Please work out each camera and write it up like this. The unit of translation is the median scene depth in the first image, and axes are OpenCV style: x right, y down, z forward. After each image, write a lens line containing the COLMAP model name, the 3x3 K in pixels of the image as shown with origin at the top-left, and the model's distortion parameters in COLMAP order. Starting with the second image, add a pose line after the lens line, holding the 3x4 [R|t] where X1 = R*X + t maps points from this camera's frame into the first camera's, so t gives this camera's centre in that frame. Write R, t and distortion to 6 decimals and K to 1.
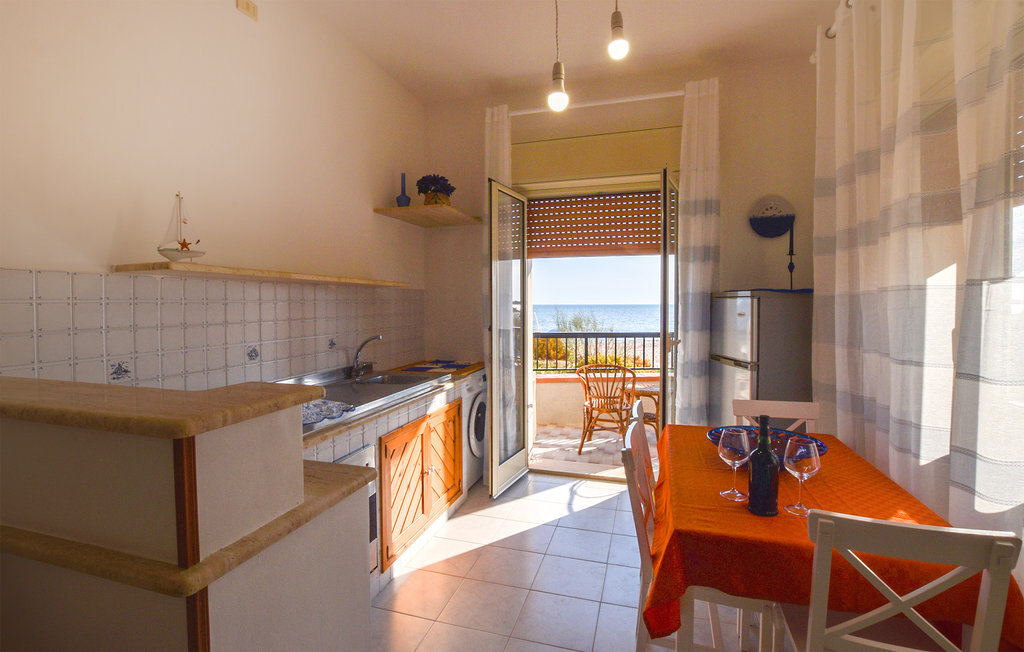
lens RADIAL K [[461.4, 0, 511.1], [0, 461.4, 318.7], [0, 0, 1]] dist [-0.025655, 0.000607]
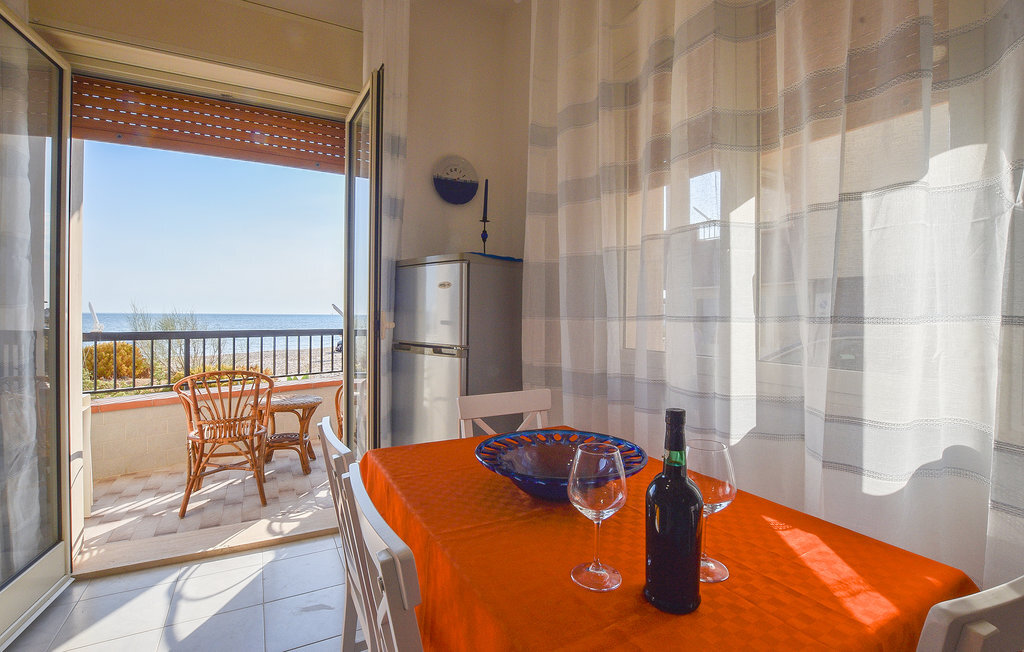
lens RADIAL K [[461.4, 0, 511.1], [0, 461.4, 318.7], [0, 0, 1]] dist [-0.025655, 0.000607]
pose [[0.699884, 0.002964, 0.714251, 0.020368], [0.011248, 0.999822, -0.015170, 0.037097], [-0.714168, 0.018651, 0.699725, 0.241608]]
